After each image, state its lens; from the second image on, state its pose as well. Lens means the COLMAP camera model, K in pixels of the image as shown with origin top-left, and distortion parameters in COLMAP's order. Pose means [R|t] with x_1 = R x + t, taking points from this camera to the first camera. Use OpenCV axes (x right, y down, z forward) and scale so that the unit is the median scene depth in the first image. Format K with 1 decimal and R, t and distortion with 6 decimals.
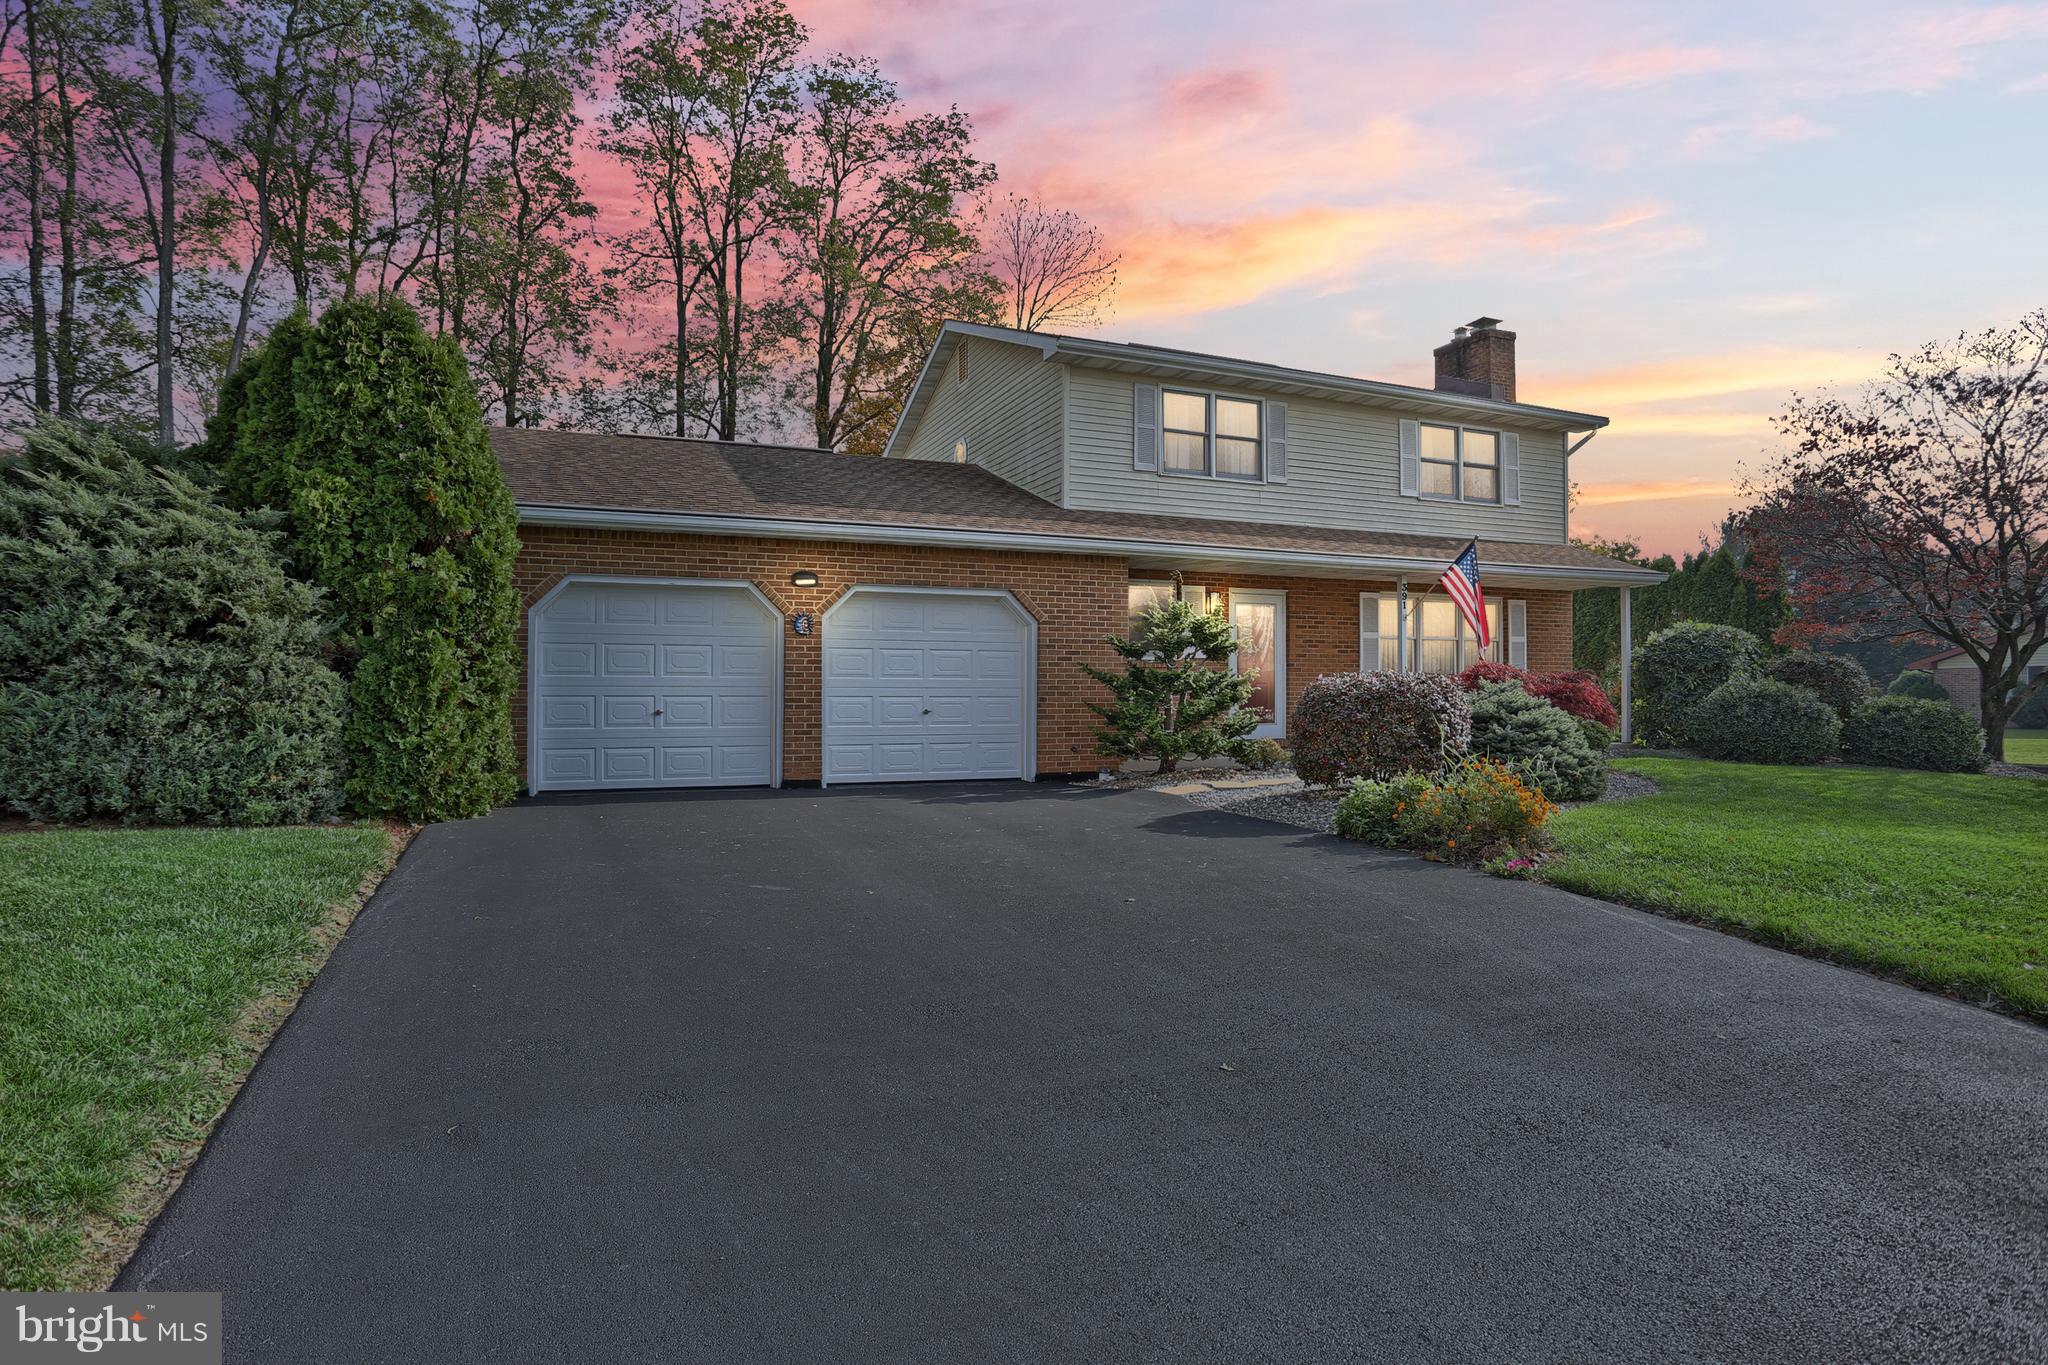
lens RADIAL K [[1072.9, 0, 1038.0], [0, 1072.9, 698.8], [0, 0, 1]] dist [-0.053275, 0.022578]
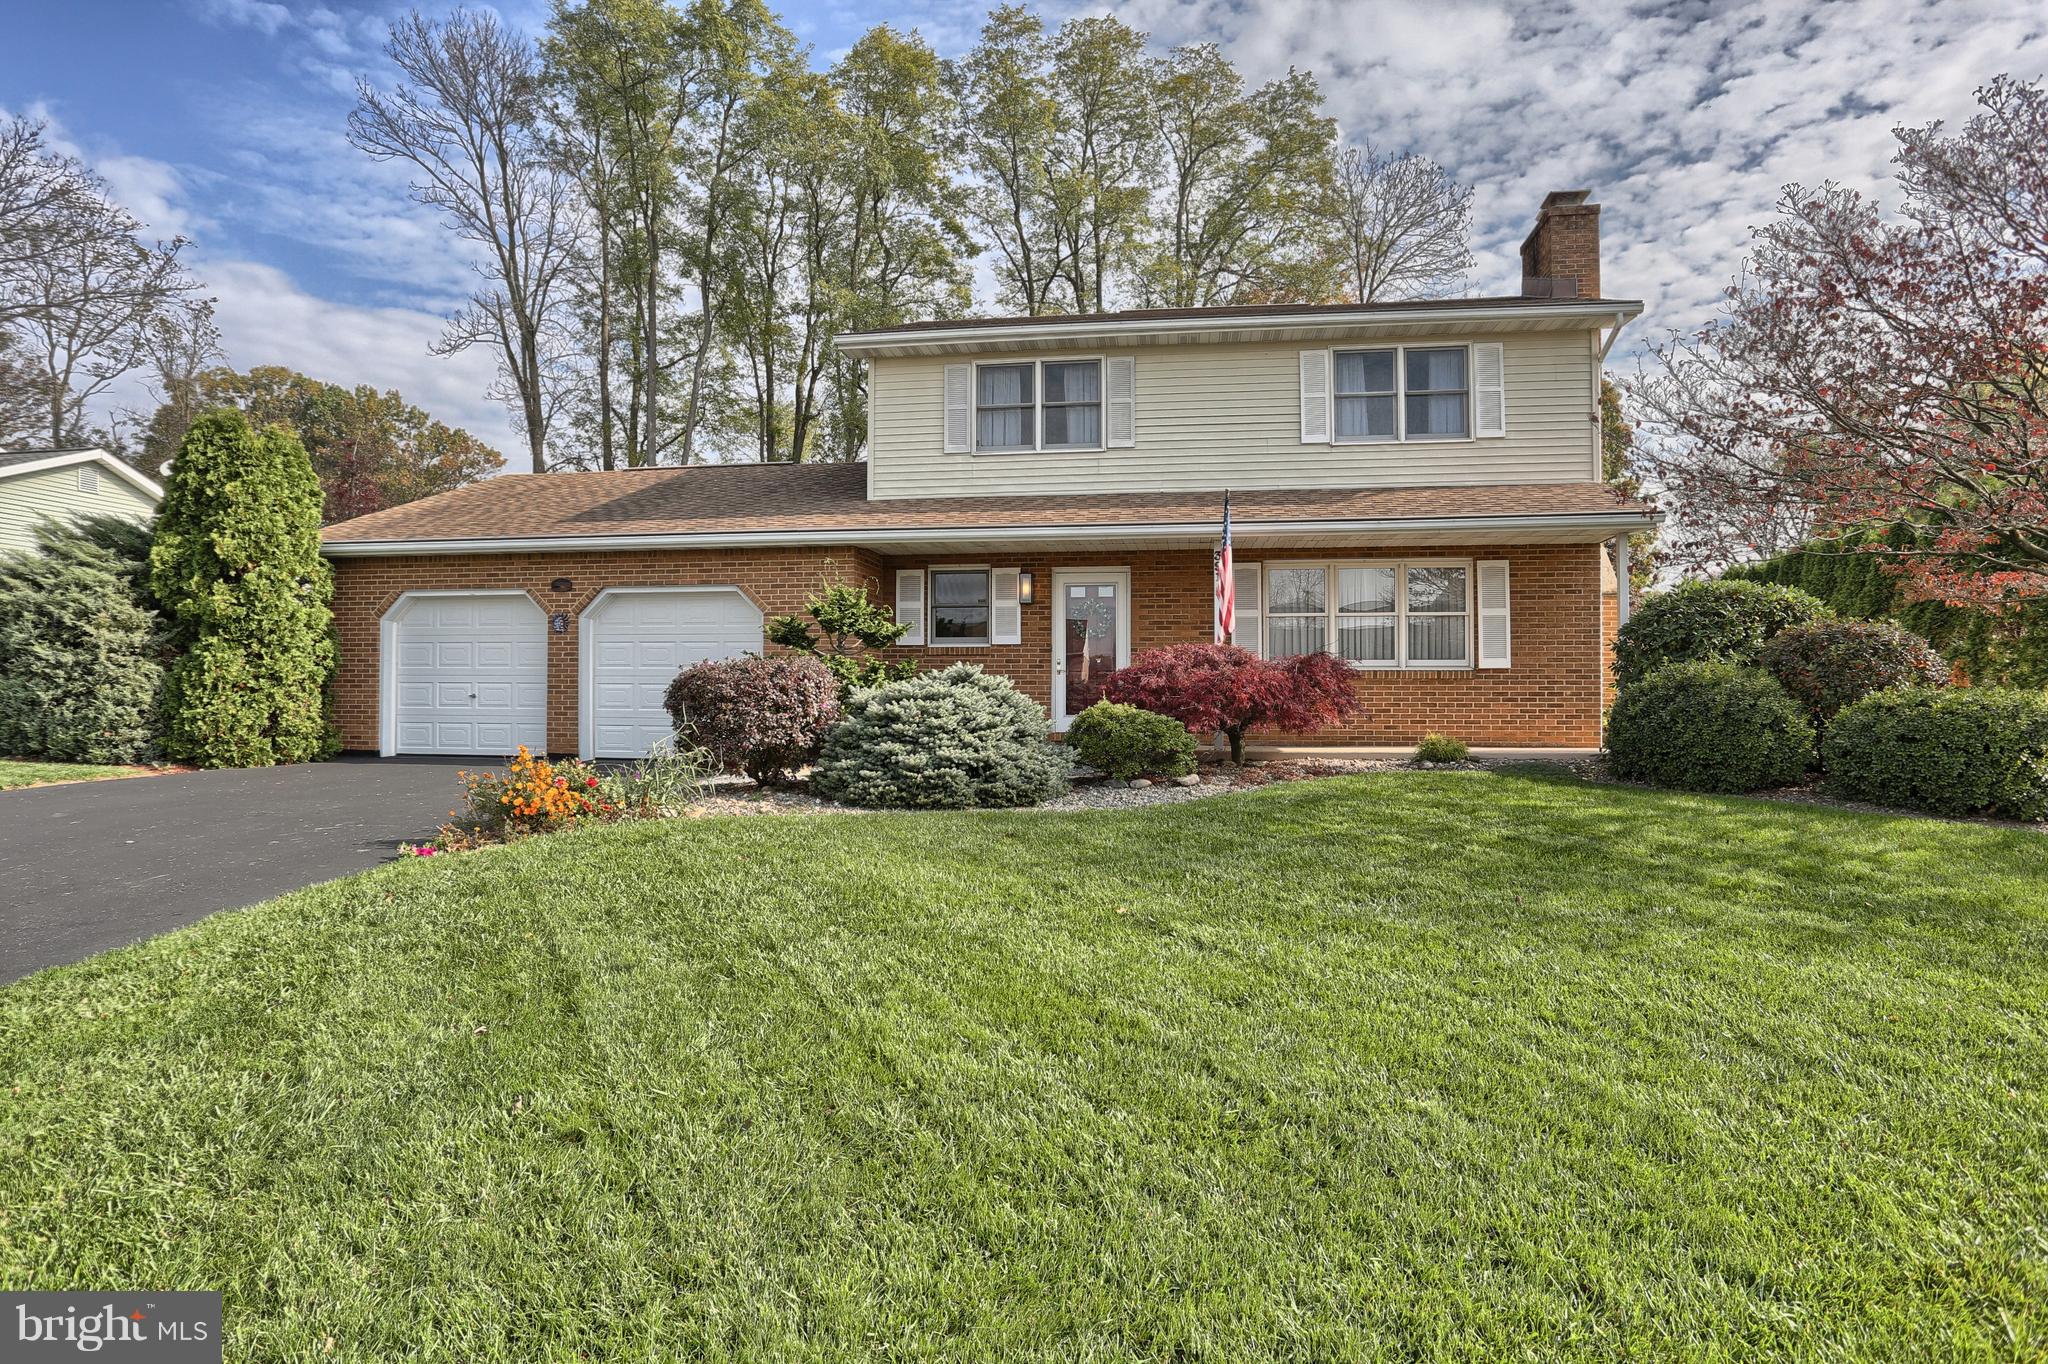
lens RADIAL K [[1072.9, 0, 1043.2], [0, 1072.9, 688.9], [0, 0, 1]] dist [-0.053275, 0.022578]
pose [[0.856848, 0.003283, -0.515558, 0.842989], [-0.003906, 0.999992, -0.000125, 0.001861], [0.515554, 0.002121, 0.856854, 0.258050]]
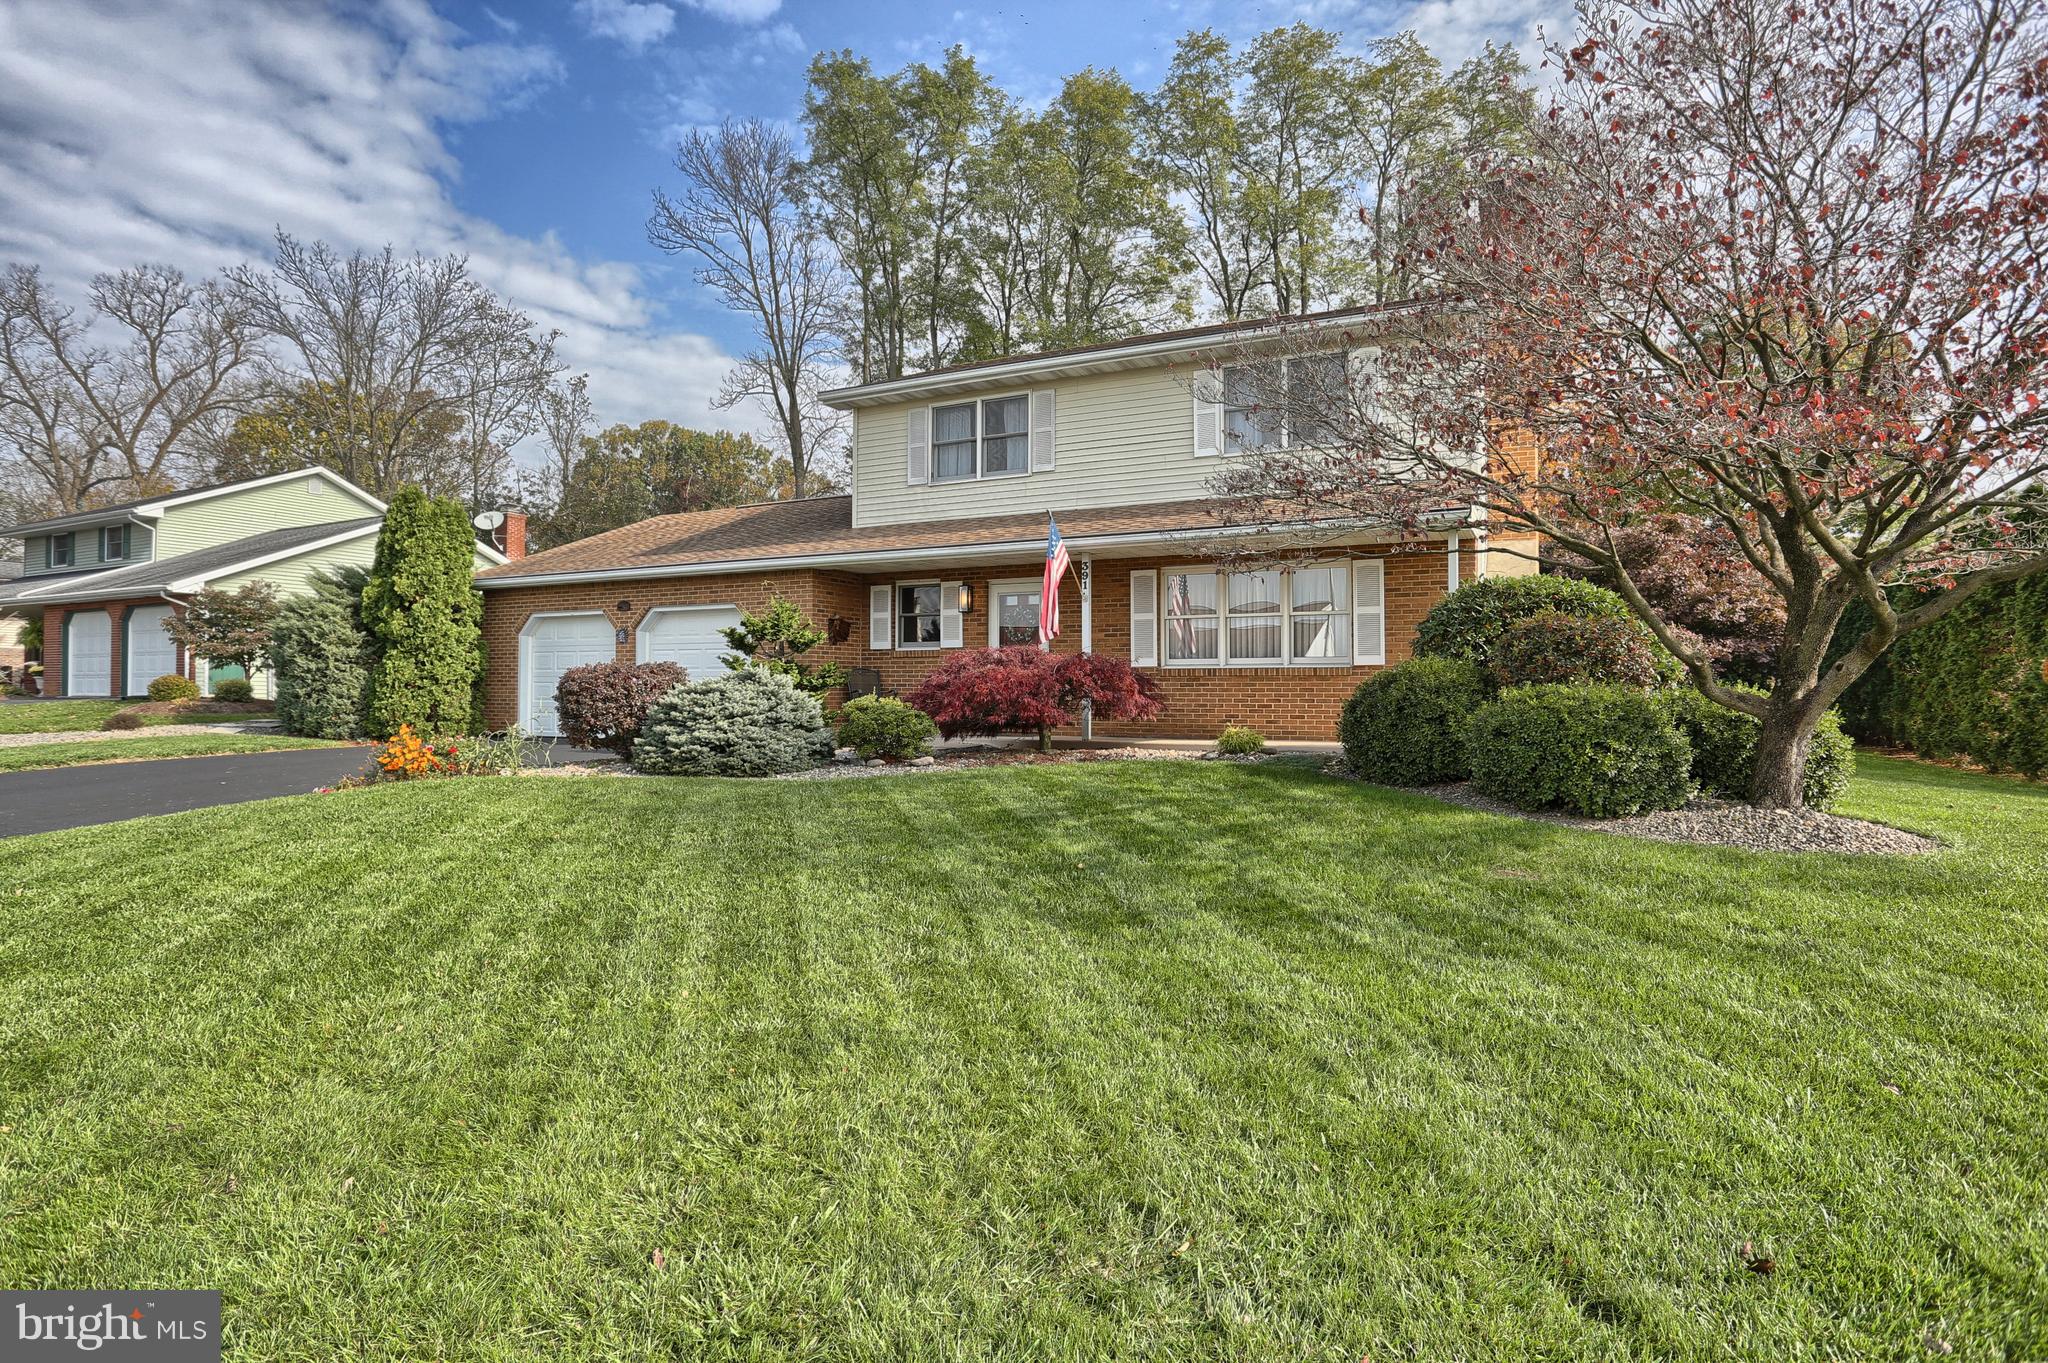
lens RADIAL K [[1072.9, 0, 1066.0], [0, 1072.9, 673.6], [0, 0, 1]] dist [-0.053275, 0.022578]
pose [[0.656479, -0.008435, -0.754297, 1.332741], [-0.003023, 0.999900, -0.013812, 0.003970], [0.754339, 0.011348, 0.656388, 0.469856]]
